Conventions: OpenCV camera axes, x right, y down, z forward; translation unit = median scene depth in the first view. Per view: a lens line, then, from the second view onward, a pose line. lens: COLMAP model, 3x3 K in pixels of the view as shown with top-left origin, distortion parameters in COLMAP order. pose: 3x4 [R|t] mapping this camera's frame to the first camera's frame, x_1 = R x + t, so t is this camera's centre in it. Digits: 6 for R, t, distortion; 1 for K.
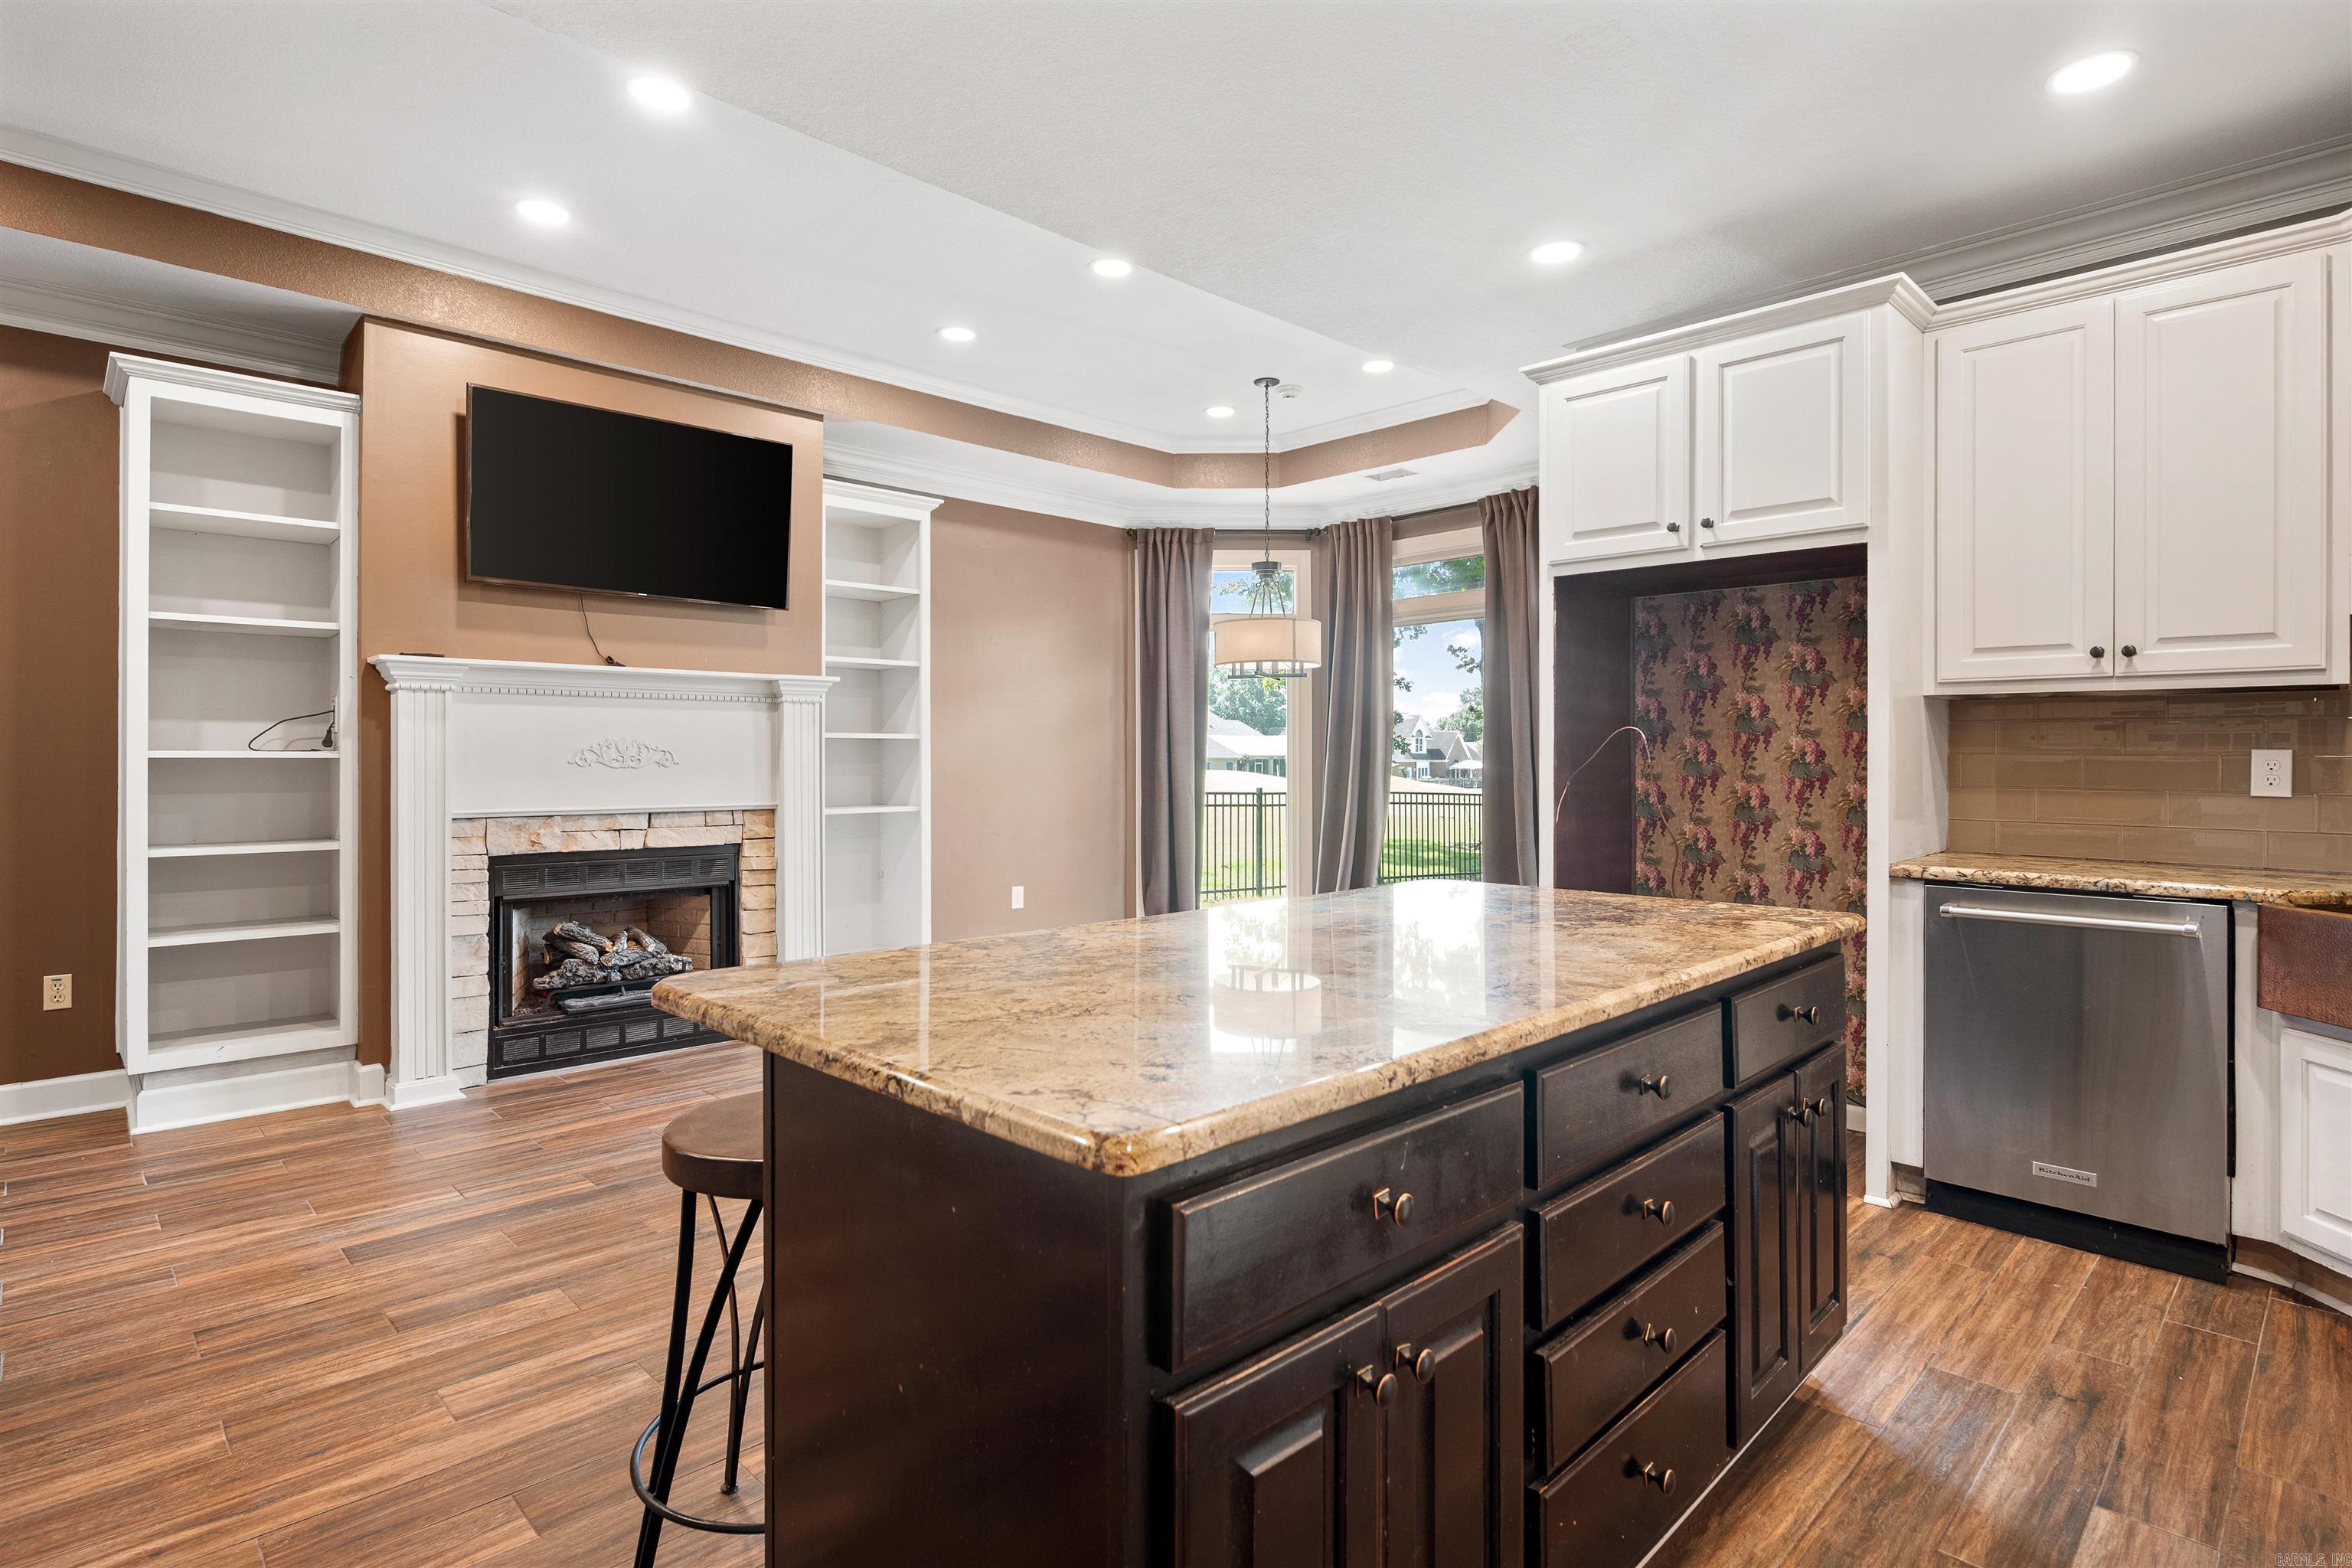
lens RADIAL K [[1206.6, 0, 1188.1], [0, 1206.6, 748.6], [0, 0, 1]] dist [-0.016430, 0.007264]
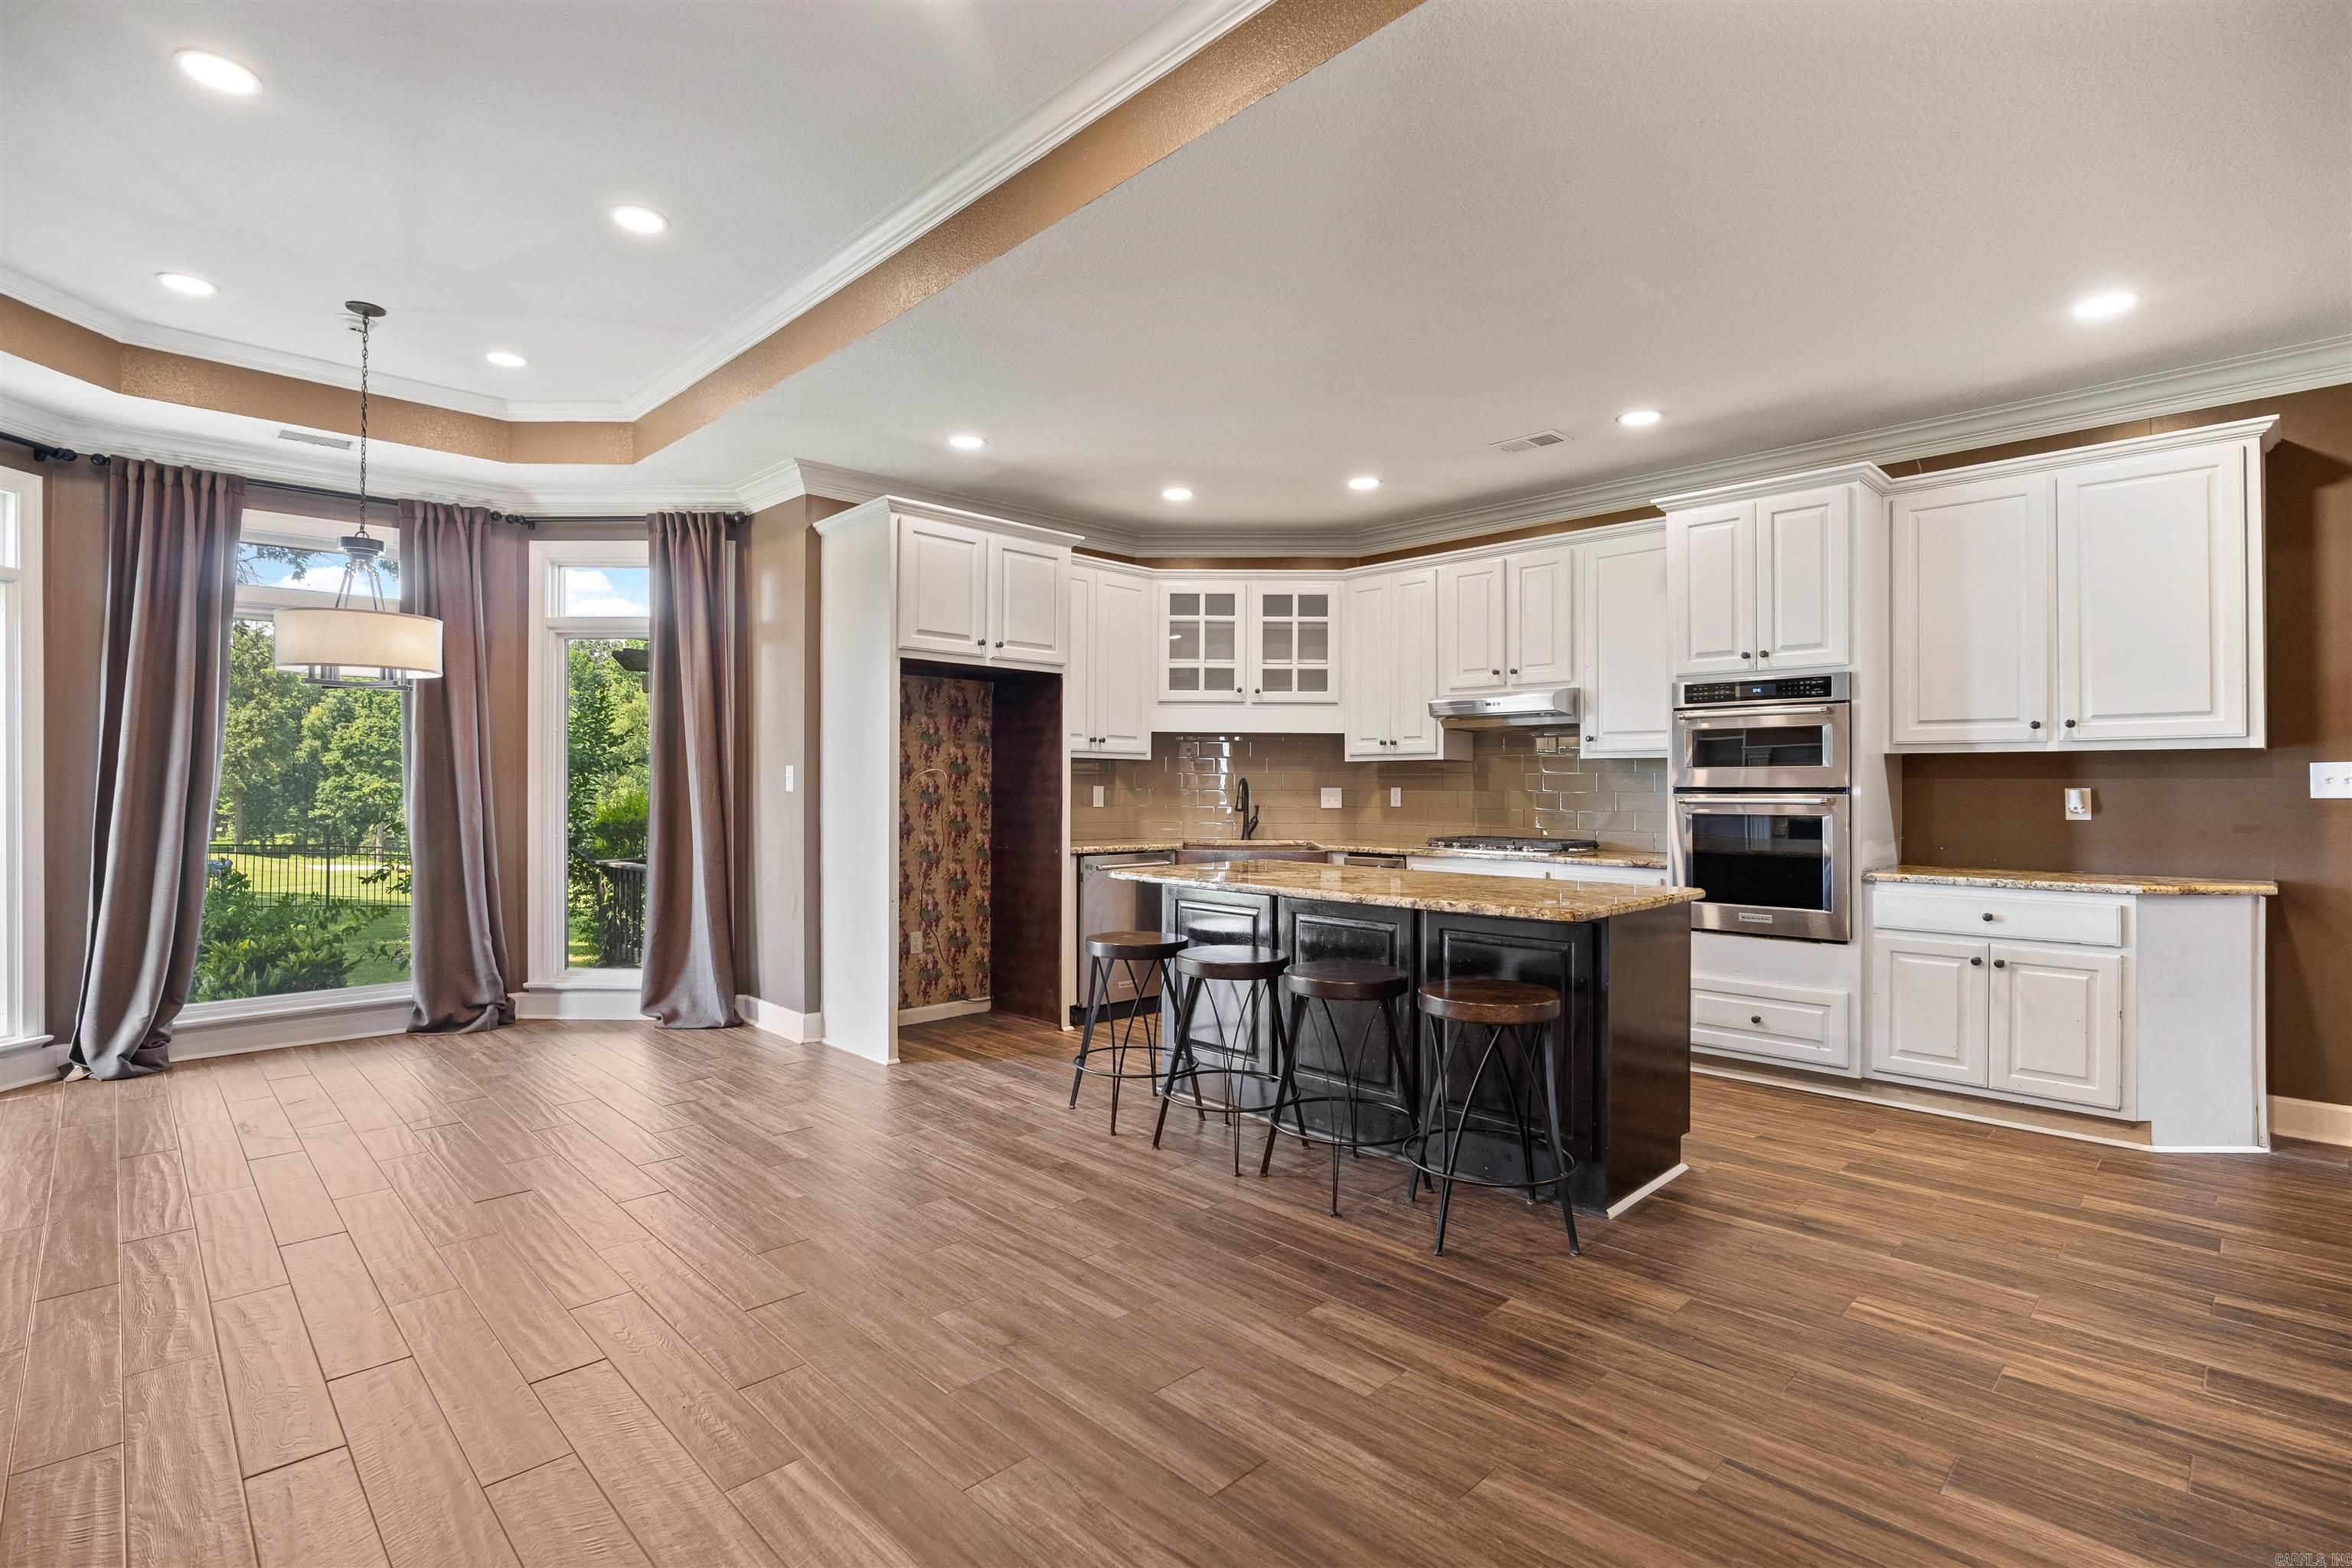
lens RADIAL K [[1094.6, 0, 1189.9], [0, 1094.6, 778.5], [0, 0, 1]] dist [-0.025185, 0.005980]
pose [[-0.006182, 0.004337, 0.999971, -1.162791], [-0.012799, 0.999908, -0.004416, -0.006005], [-0.999899, -0.012826, -0.006126, 0.852471]]
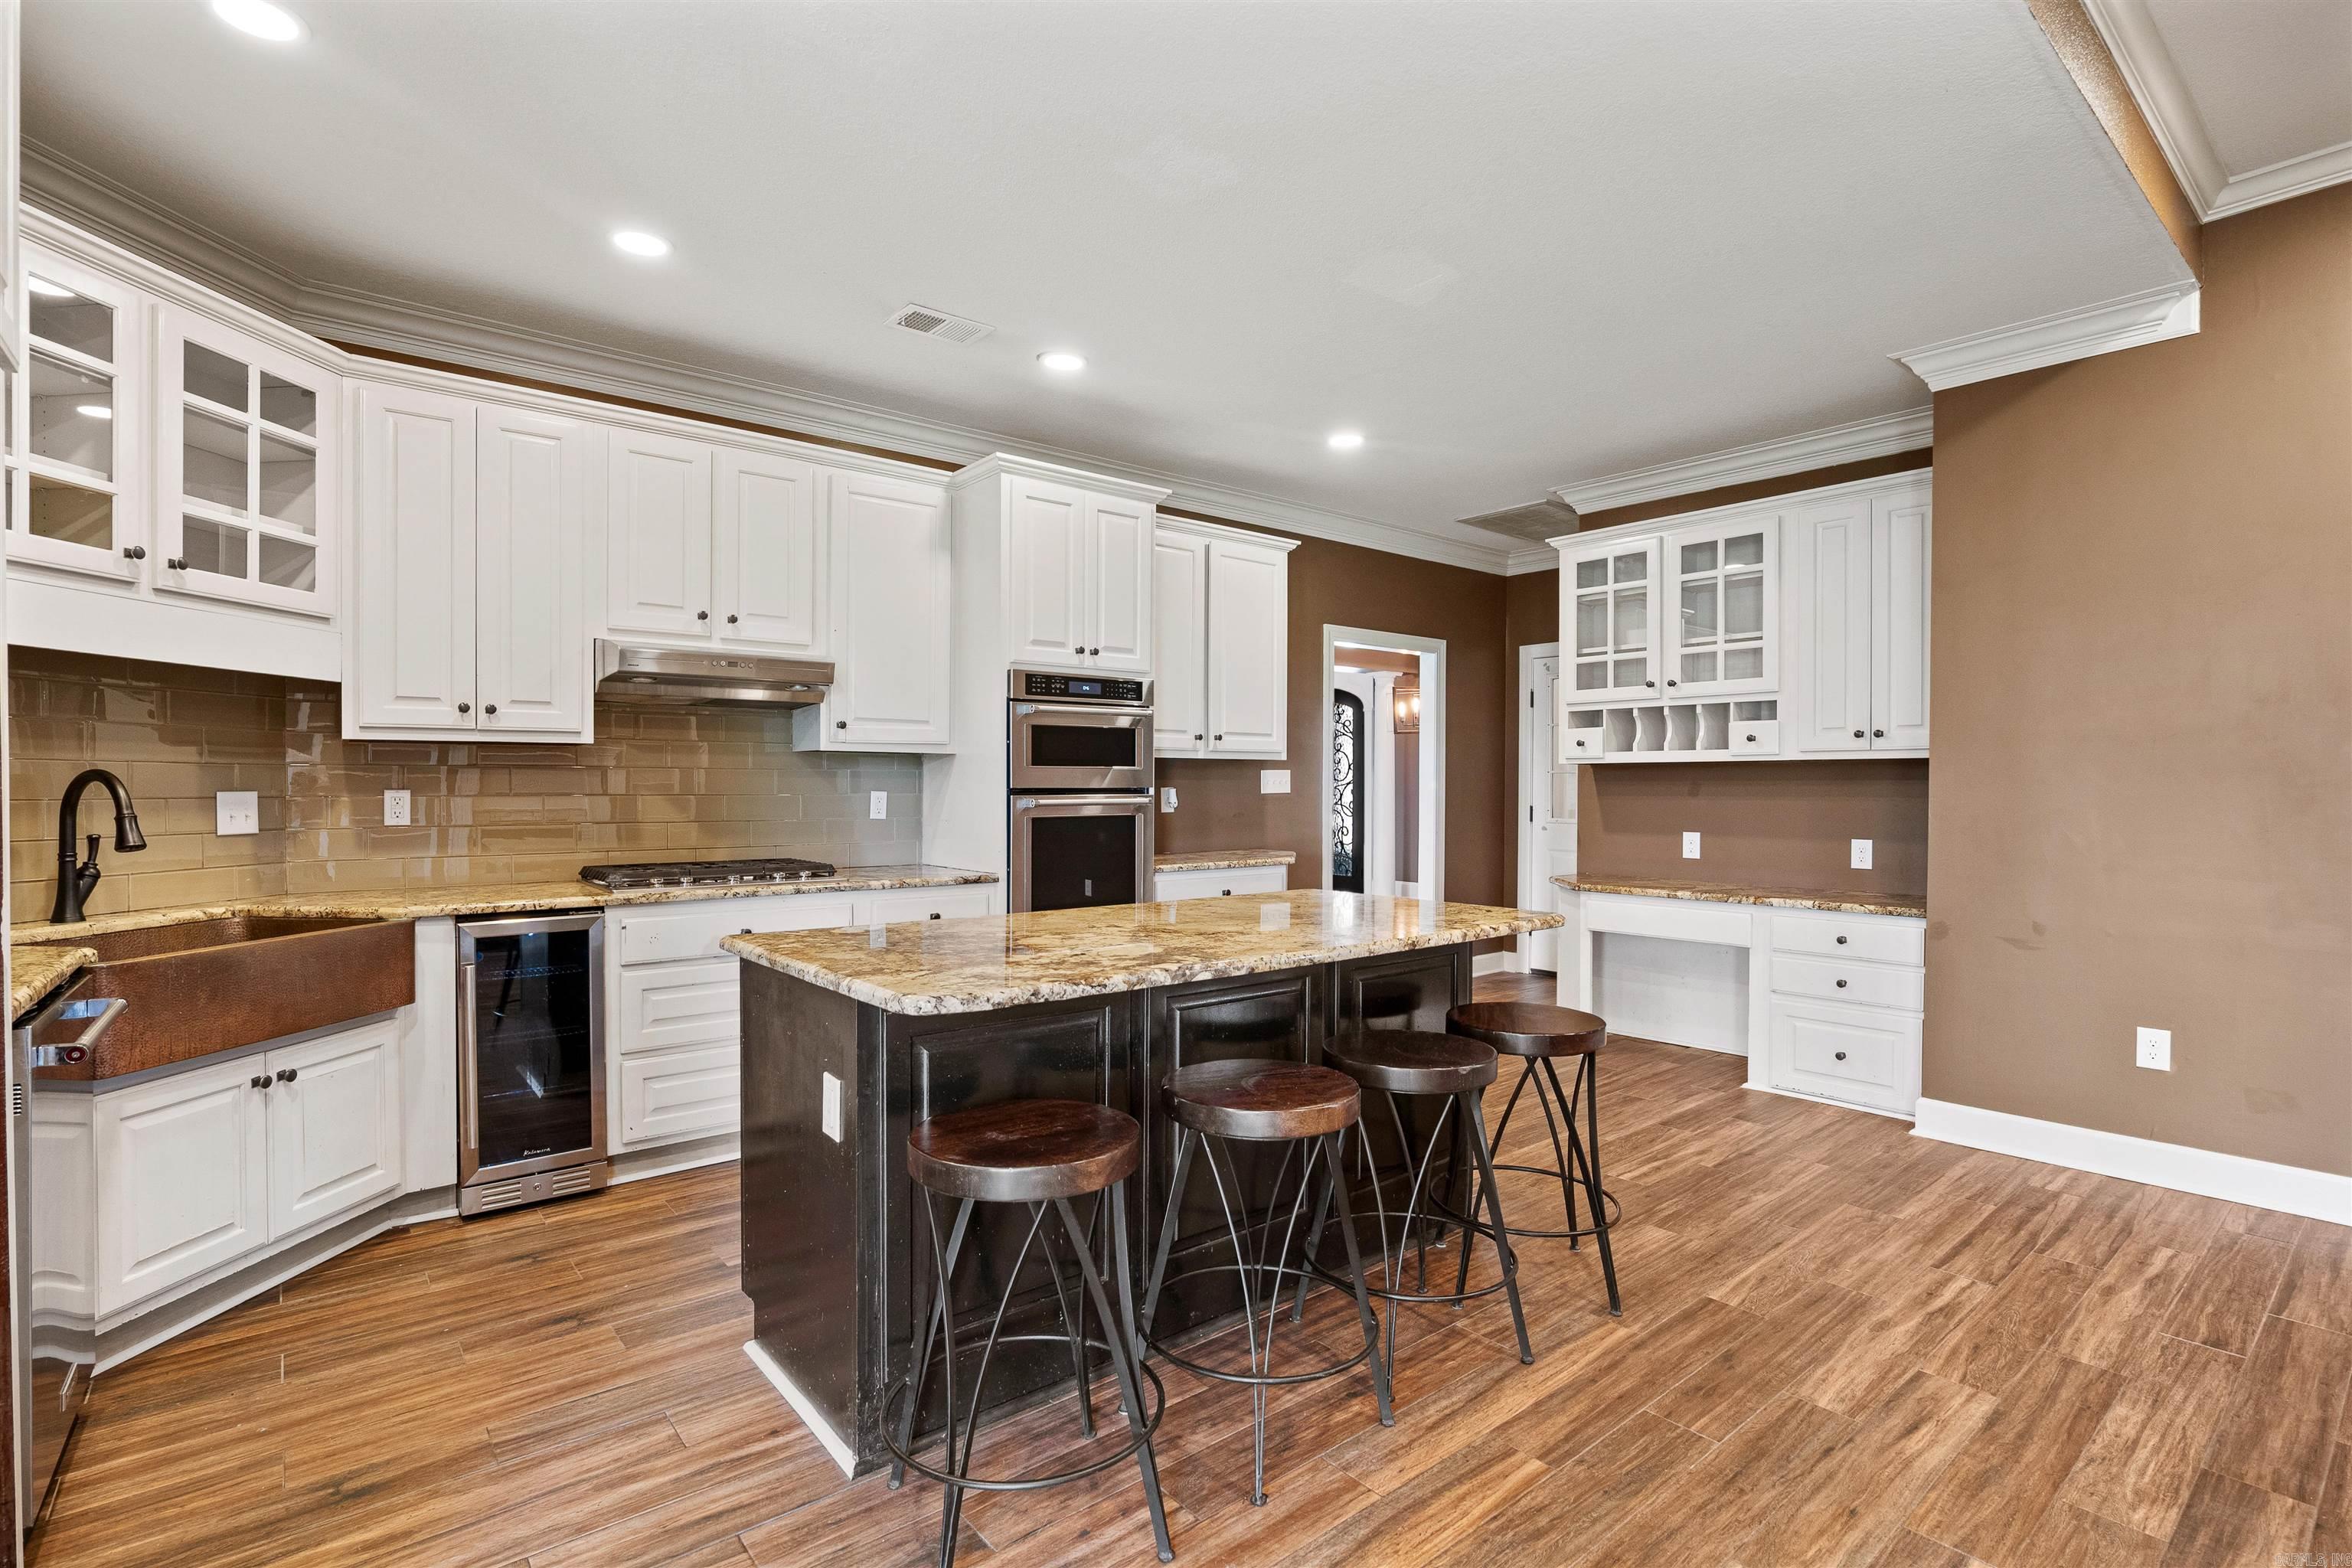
lens RADIAL K [[1094.6, 0, 1172.0], [0, 1094.6, 792.7], [0, 0, 1]] dist [-0.025185, 0.005980]
pose [[-0.995223, -0.003656, 0.097558, 0.012977], [-0.003961, 0.999988, -0.002935, -0.000368], [-0.097546, -0.003308, -0.995226, 1.480062]]
